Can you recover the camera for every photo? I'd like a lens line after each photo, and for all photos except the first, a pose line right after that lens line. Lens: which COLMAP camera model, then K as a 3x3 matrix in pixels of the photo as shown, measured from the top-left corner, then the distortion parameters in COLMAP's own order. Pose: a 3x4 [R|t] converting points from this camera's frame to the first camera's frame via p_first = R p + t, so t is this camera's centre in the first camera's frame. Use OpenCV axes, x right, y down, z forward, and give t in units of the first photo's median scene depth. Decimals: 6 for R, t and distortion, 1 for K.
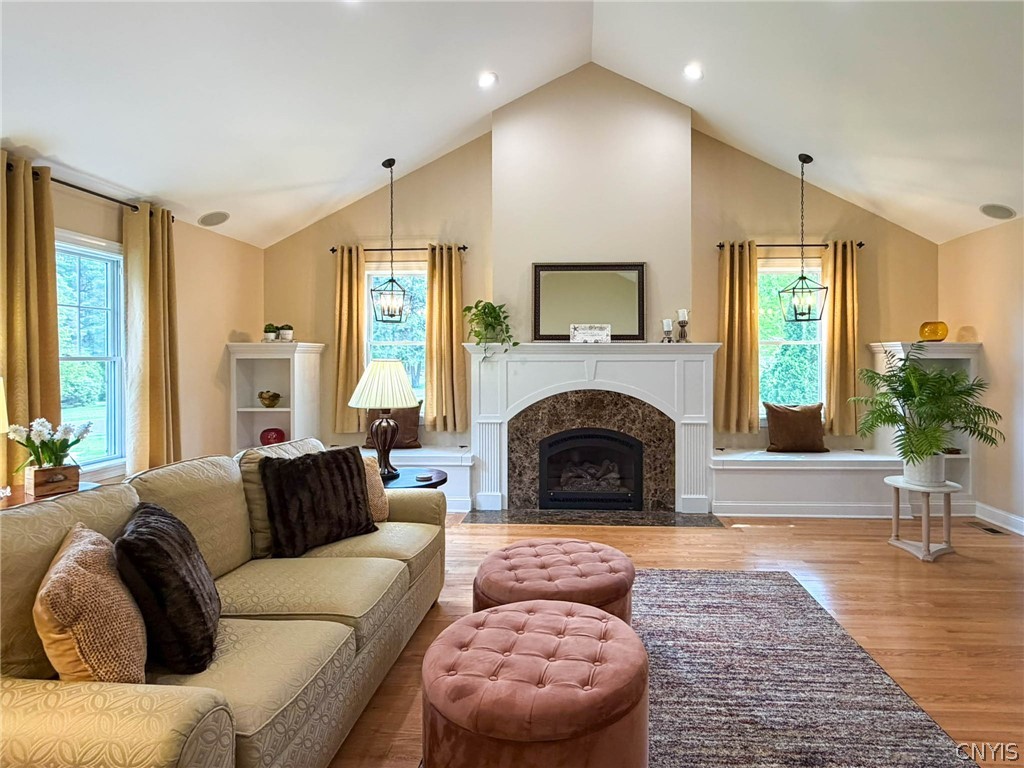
lens RADIAL K [[551.6, 0, 562.0], [0, 551.6, 357.2], [0, 0, 1]] dist [-0.002570, -0.000791]
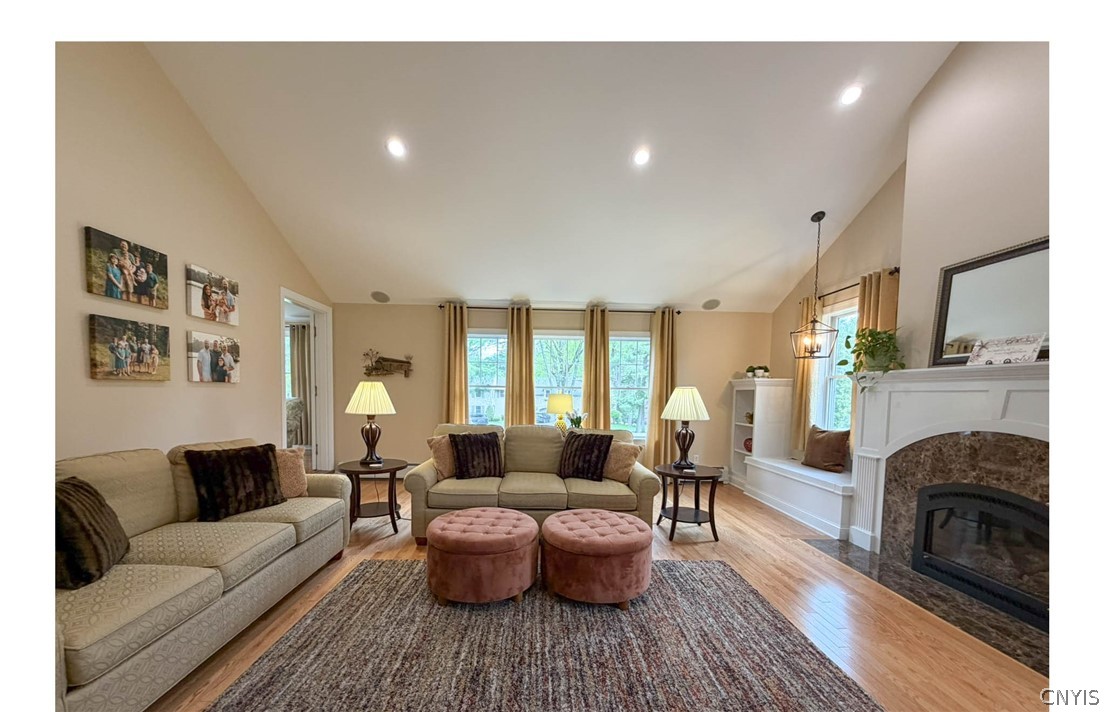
lens RADIAL K [[397.3, 0, 547.8], [0, 397.3, 414.5], [0, 0, 1]] dist [0.001751, 0.000060]
pose [[0.070650, 0.057540, -0.995840, 0.503374], [-0.015159, 0.998281, 0.056606, 0.016614], [0.997386, 0.011097, 0.071401, 0.405352]]
